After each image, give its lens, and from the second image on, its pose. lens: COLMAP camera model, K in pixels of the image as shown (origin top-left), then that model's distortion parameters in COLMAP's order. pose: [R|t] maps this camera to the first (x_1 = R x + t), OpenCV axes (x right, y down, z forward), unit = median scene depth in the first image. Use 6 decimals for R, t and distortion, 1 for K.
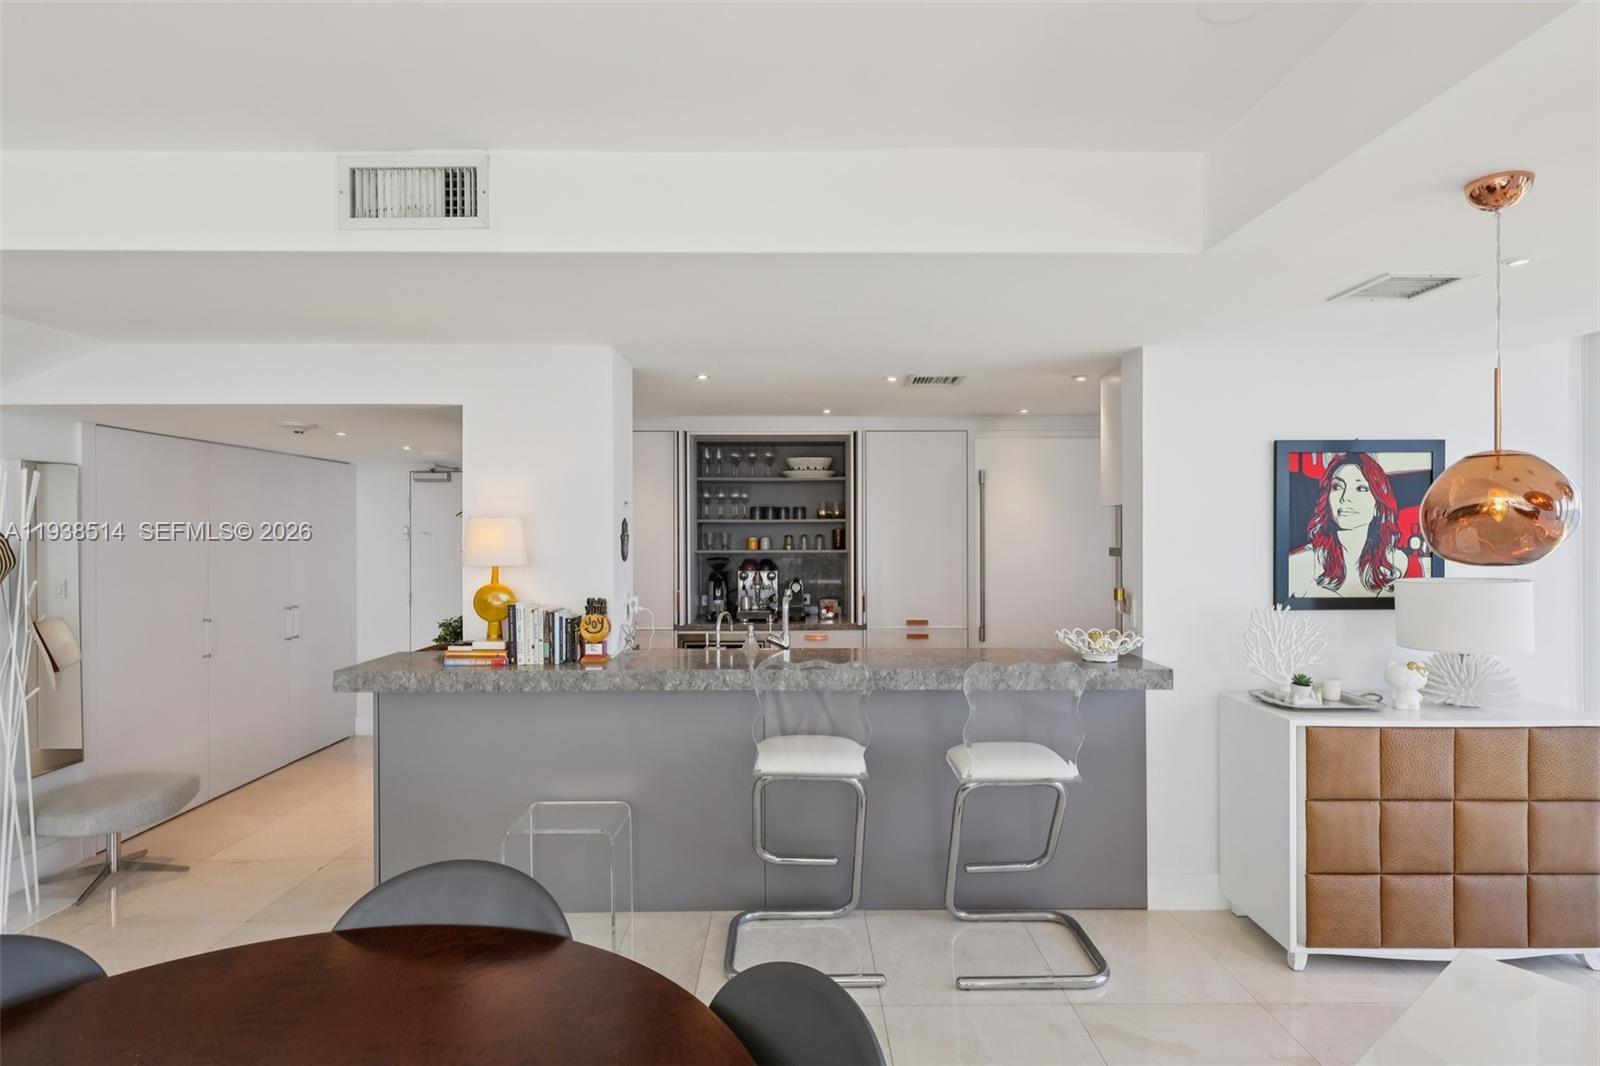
lens RADIAL K [[805.3, 0, 800.0], [0, 805.3, 533.0], [0, 0, 1]] dist [-0.000877, -0.000375]
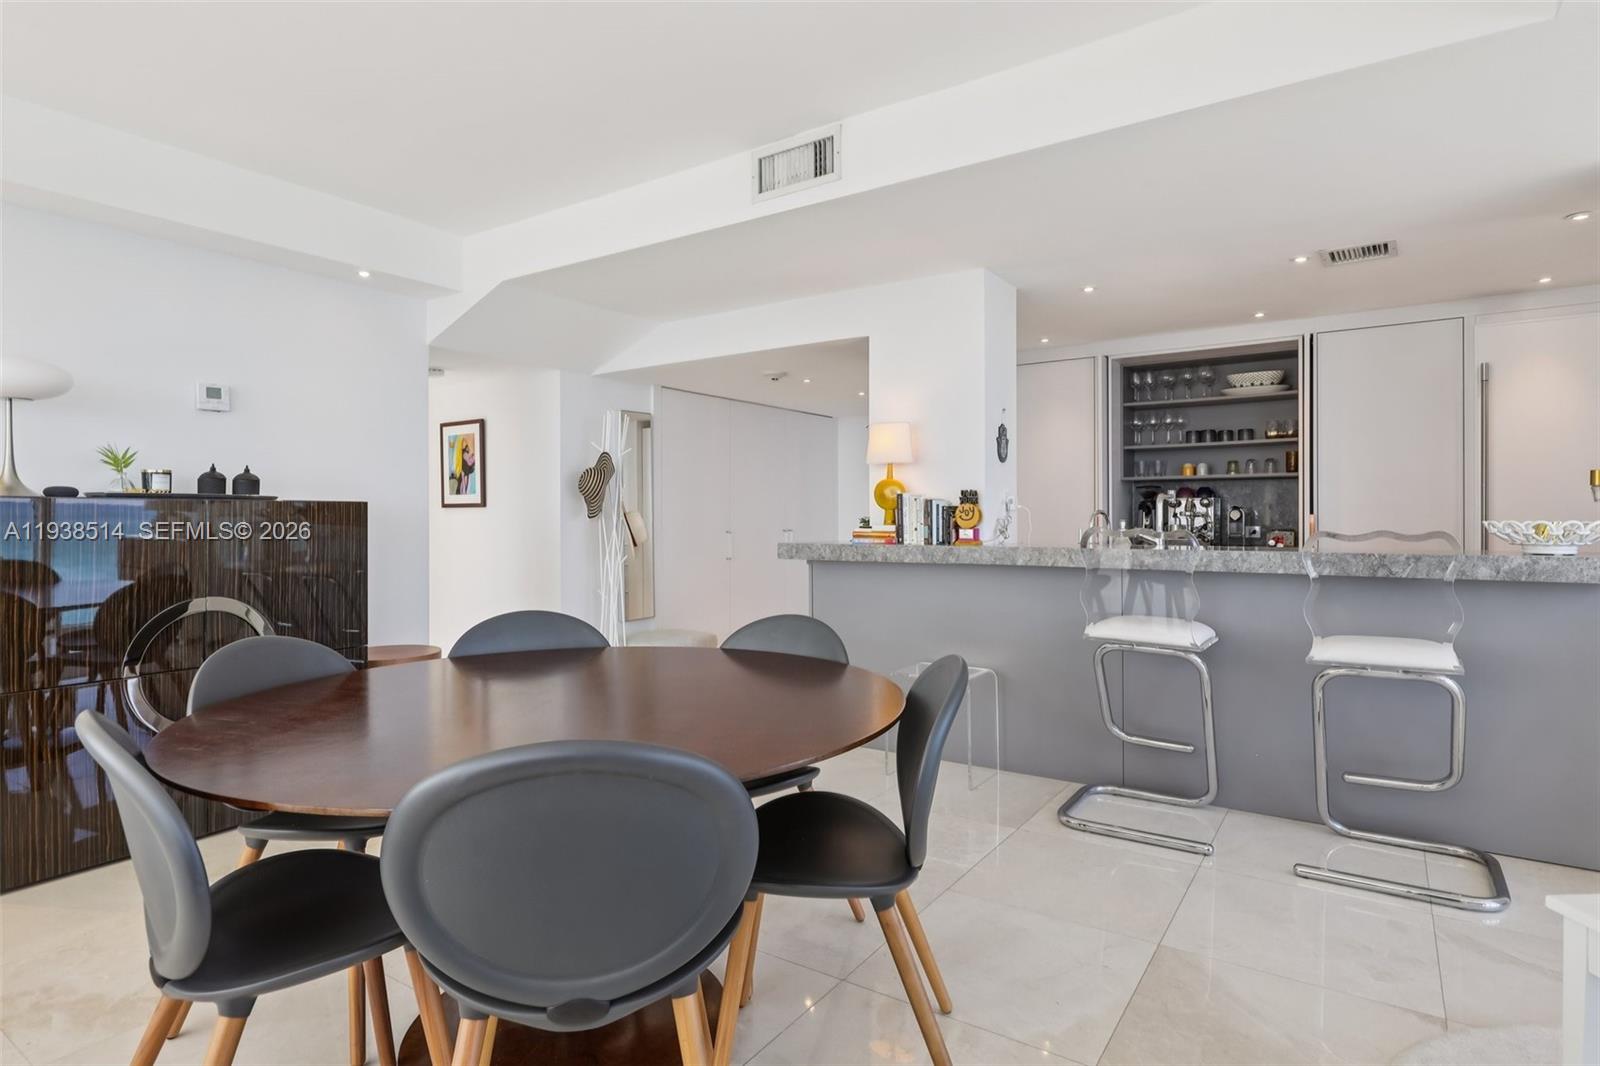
lens RADIAL K [[850.3, 0, 804.0], [0, 850.3, 523.4], [0, 0, 1]] dist [-0.004054, -0.001093]
pose [[0.820892, 0.002263, -0.571079, 0.241895], [0.000573, 0.999988, 0.004786, 0.121247], [0.571083, -0.004256, 0.820881, -0.124471]]
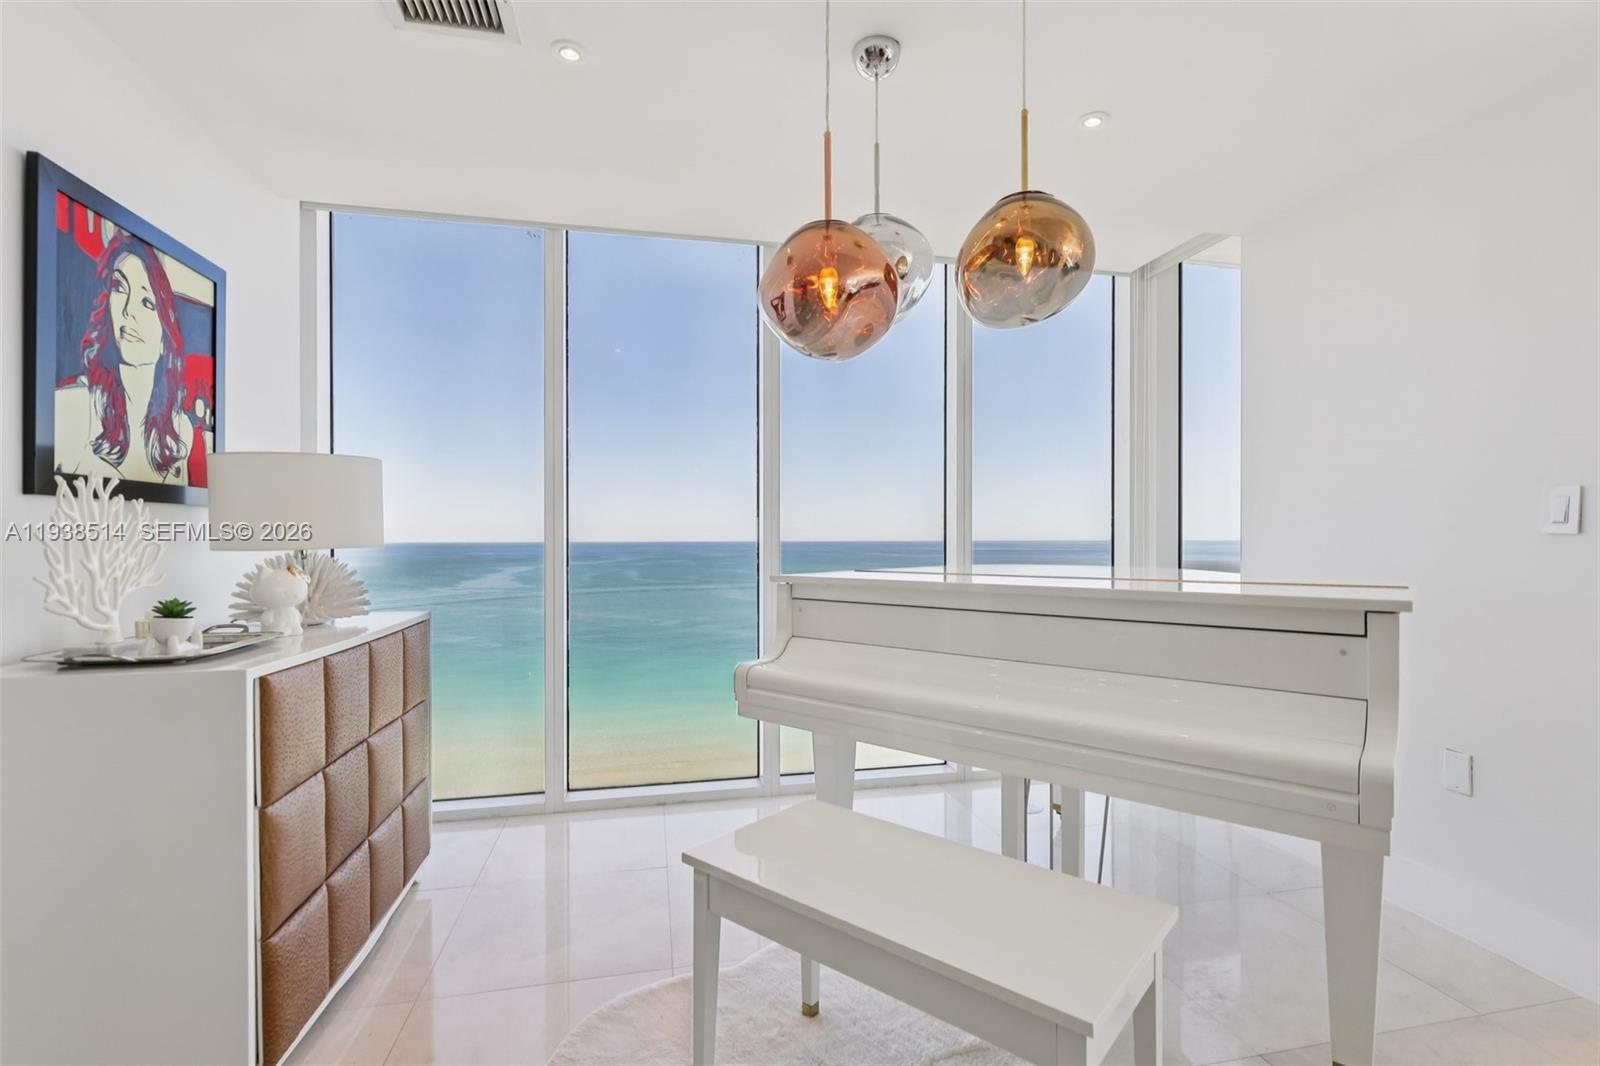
lens RADIAL K [[751.9, 0, 804.8], [0, 751.9, 541.8], [0, 0, 1]] dist [-0.000891, -0.000226]
pose [[-0.198095, 0.001543, 0.980182, 0.043874], [0.004004, 0.999992, -0.000765, 0.127395], [-0.980175, 0.003773, -0.198100, 0.626486]]
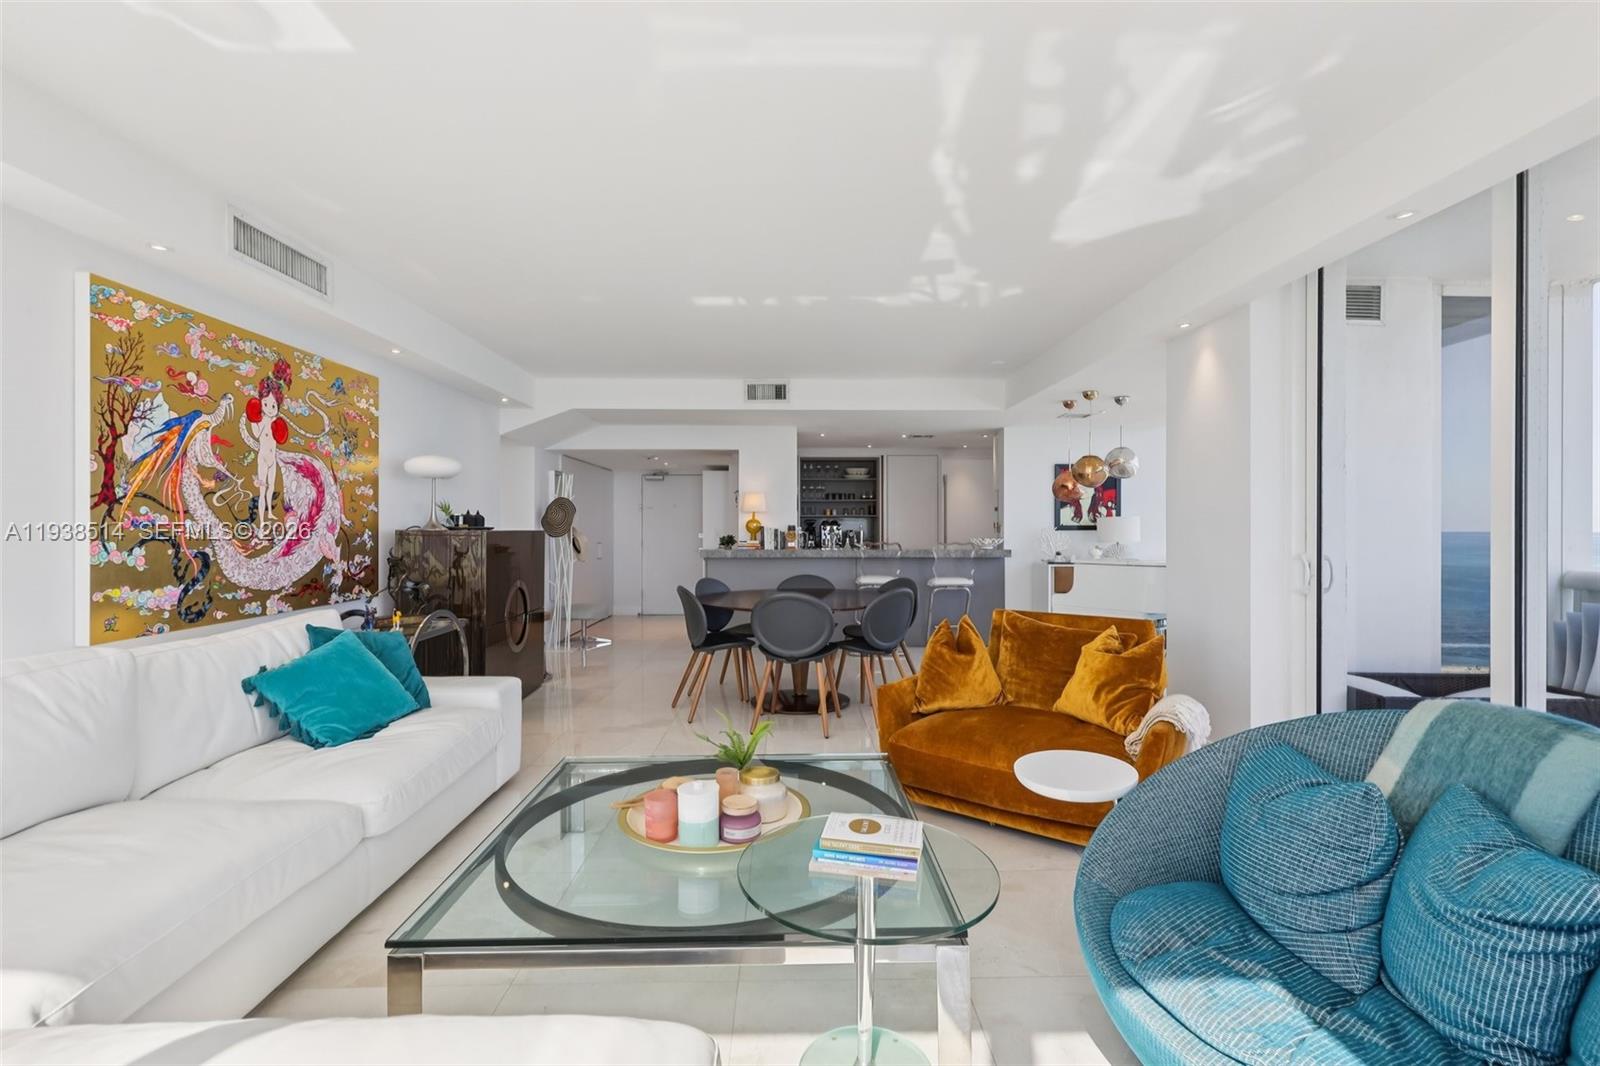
lens RADIAL K [[740.9, 0, 795.5], [0, 740.9, 528.9], [0, 0, 1]] dist [-0.000423, -0.000196]
pose [[0.999995, 0.001519, 0.002709, -0.244293], [-0.001514, 0.999997, -0.001678, 0.096835], [-0.002712, 0.001674, 0.999995, -1.361272]]
